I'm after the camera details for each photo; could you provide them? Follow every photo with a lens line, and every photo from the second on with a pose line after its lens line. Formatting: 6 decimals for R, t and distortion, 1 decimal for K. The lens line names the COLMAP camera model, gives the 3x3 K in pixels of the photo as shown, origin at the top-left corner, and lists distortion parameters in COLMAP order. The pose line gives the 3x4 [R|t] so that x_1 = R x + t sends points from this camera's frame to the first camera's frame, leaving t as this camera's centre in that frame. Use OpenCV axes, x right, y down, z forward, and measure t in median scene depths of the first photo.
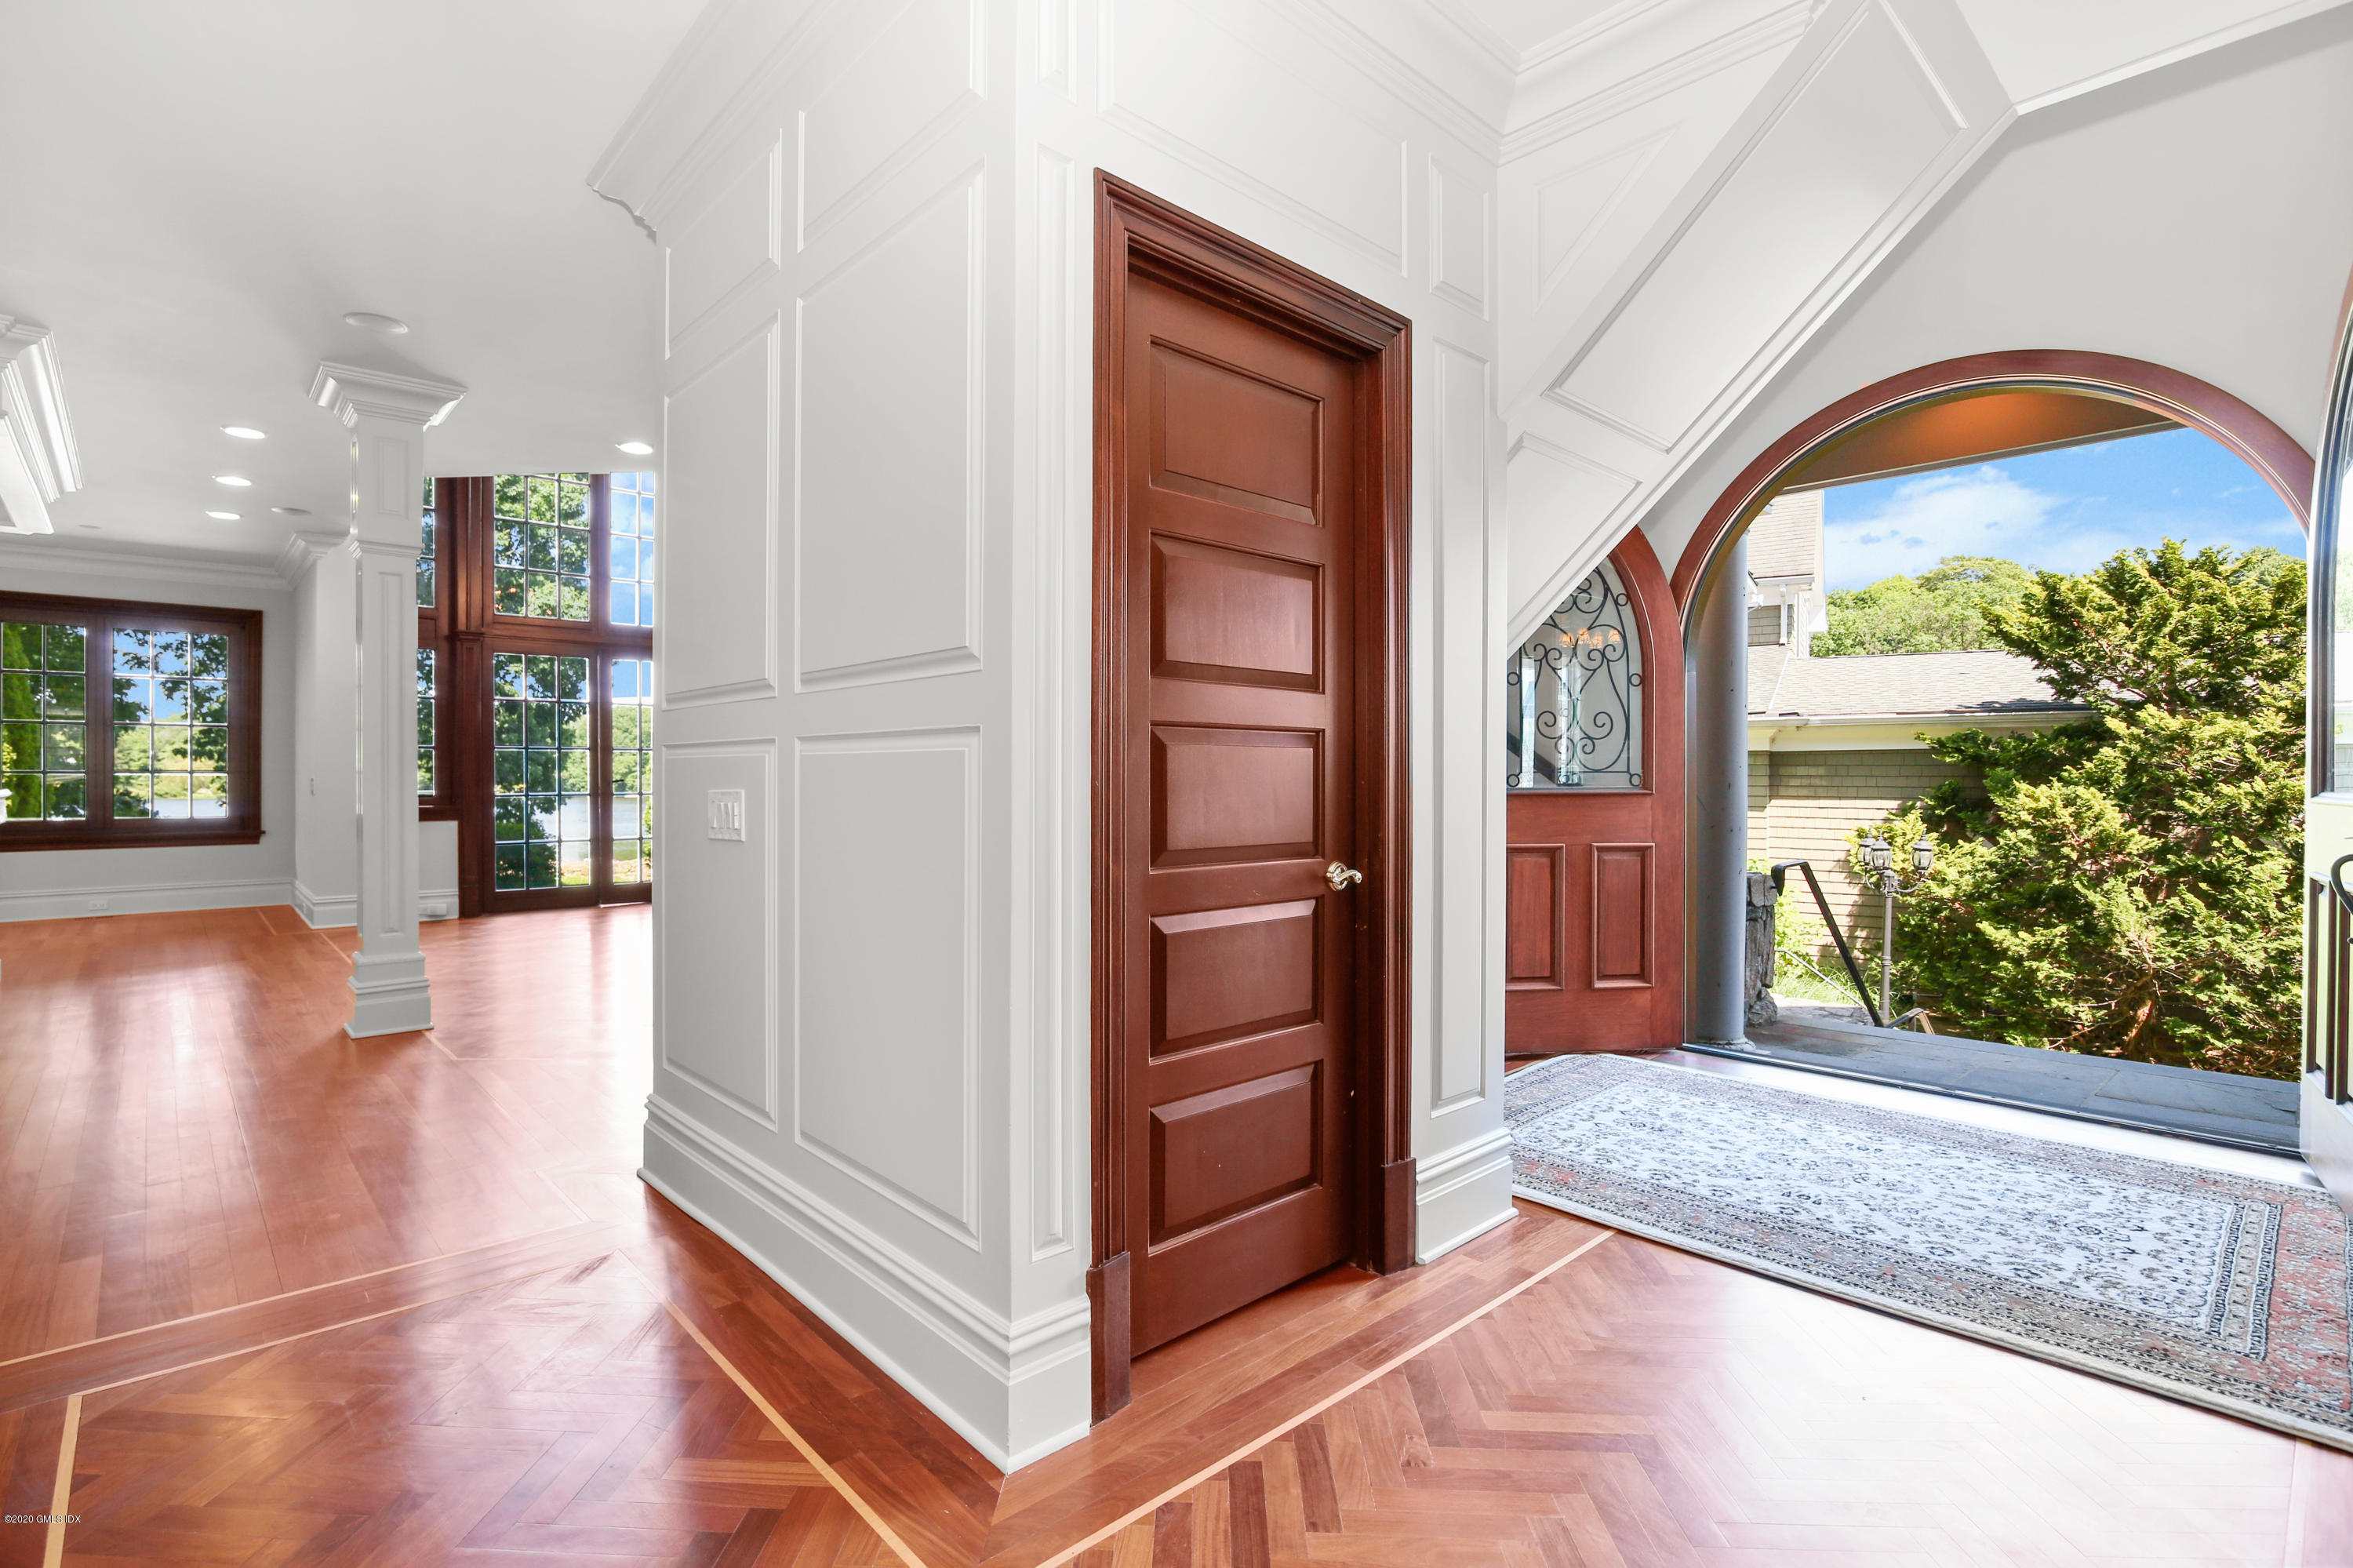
lens RADIAL K [[1097.2, 0, 1153.1], [0, 1097.2, 790.4], [0, 0, 1]] dist [-0.018555, 0.001474]
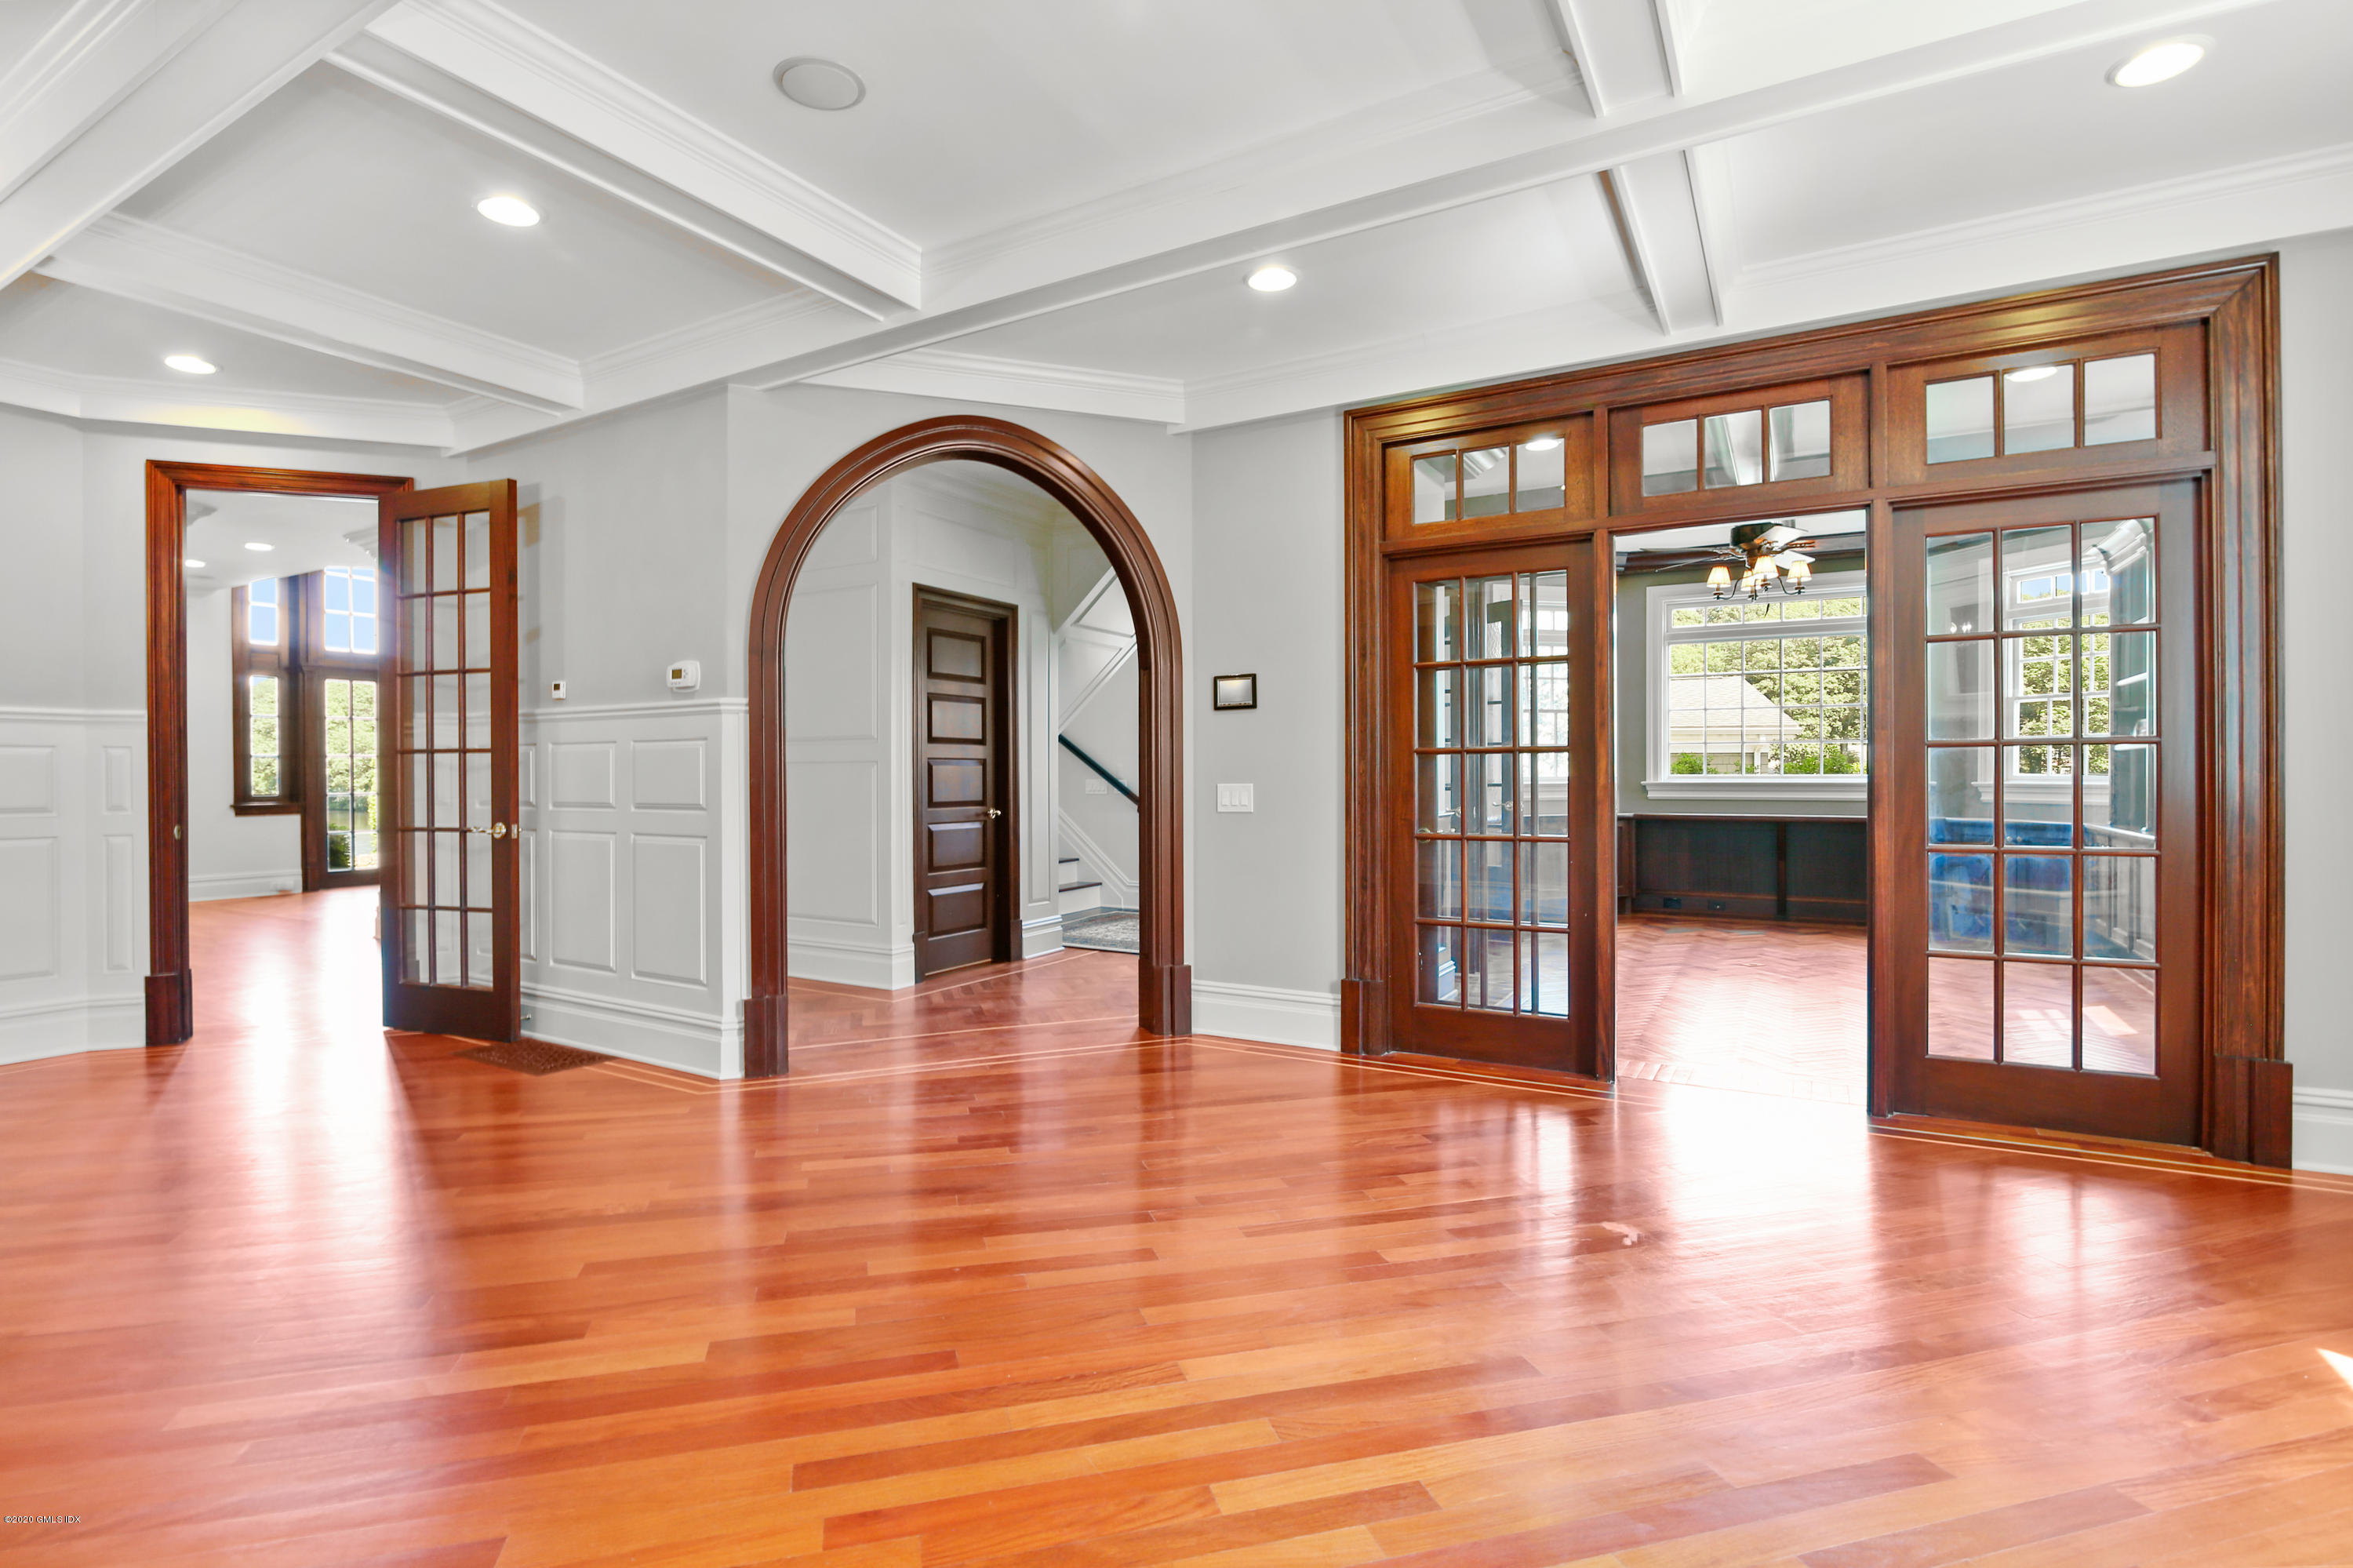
lens RADIAL K [[1097.2, 0, 1156.9], [0, 1097.2, 793.7], [0, 0, 1]] dist [-0.018555, 0.001474]
pose [[0.951646, -0.009091, 0.307064, -0.270840], [0.008343, 0.999958, 0.003749, 0.022712], [-0.307085, -0.001006, 0.951682, -1.678589]]
